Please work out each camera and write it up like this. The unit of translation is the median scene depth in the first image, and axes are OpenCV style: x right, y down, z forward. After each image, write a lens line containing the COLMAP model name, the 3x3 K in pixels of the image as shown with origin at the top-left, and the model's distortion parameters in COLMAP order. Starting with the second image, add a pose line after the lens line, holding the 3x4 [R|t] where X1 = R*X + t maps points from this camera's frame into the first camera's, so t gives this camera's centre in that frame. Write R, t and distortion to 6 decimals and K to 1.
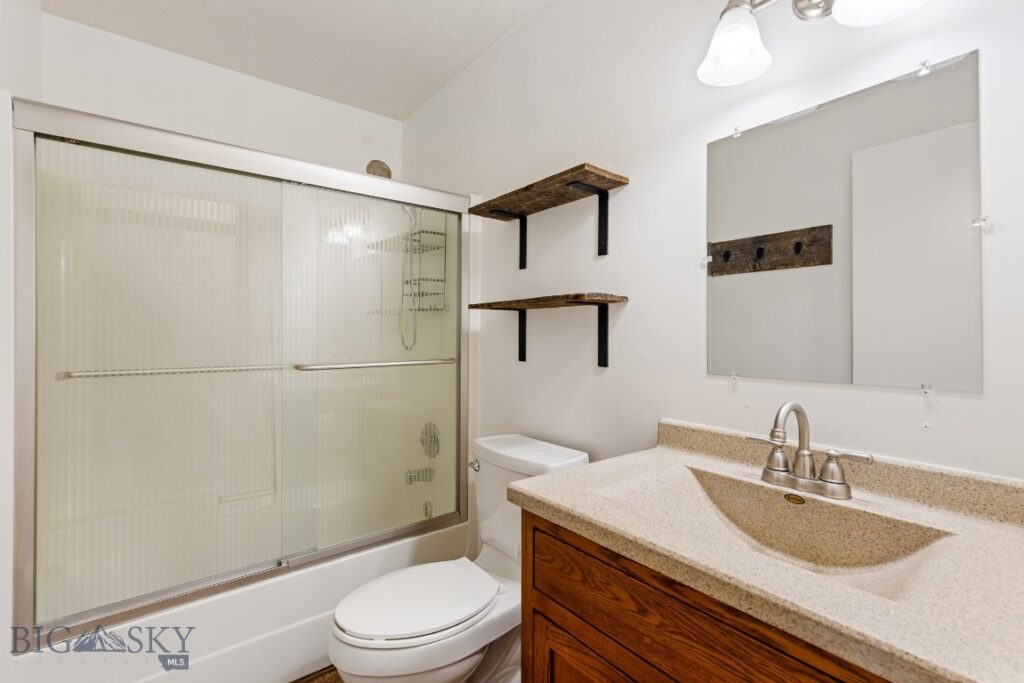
lens RADIAL K [[464.2, 0, 511.6], [0, 464.2, 337.0], [0, 0, 1]] dist [0.007746, -0.000647]
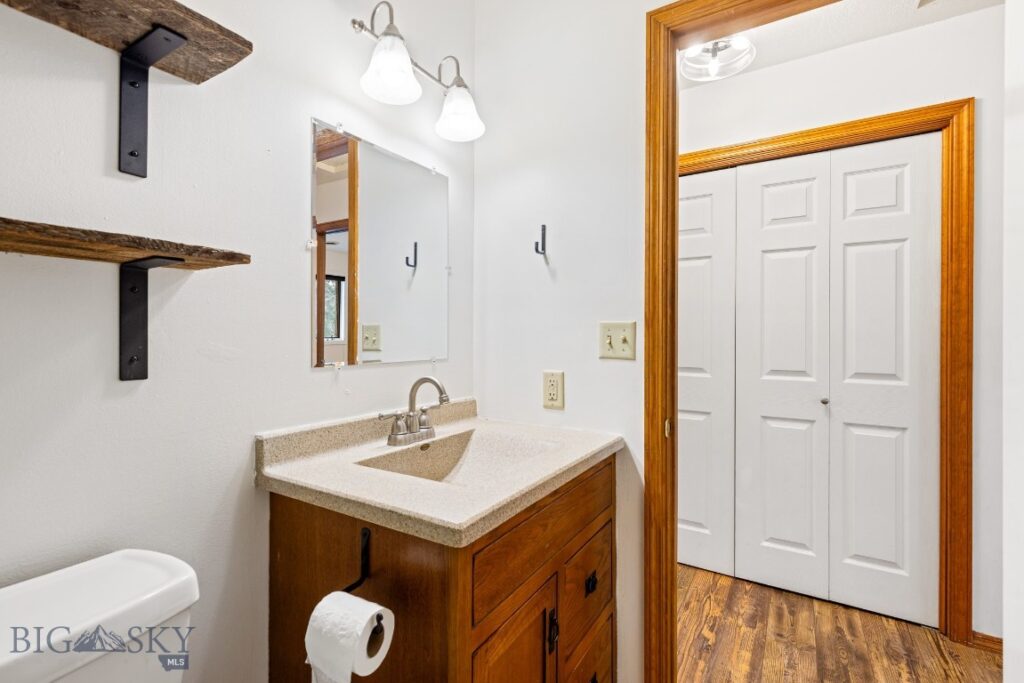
lens RADIAL K [[464.2, 0, 510.7], [0, 464.2, 337.6], [0, 0, 1]] dist [0.007746, -0.000647]
pose [[-0.356373, -0.010488, 0.934285, -0.694335], [-0.003616, 0.999945, 0.009846, 0.011091], [-0.934337, 0.000131, -0.356391, 1.148046]]
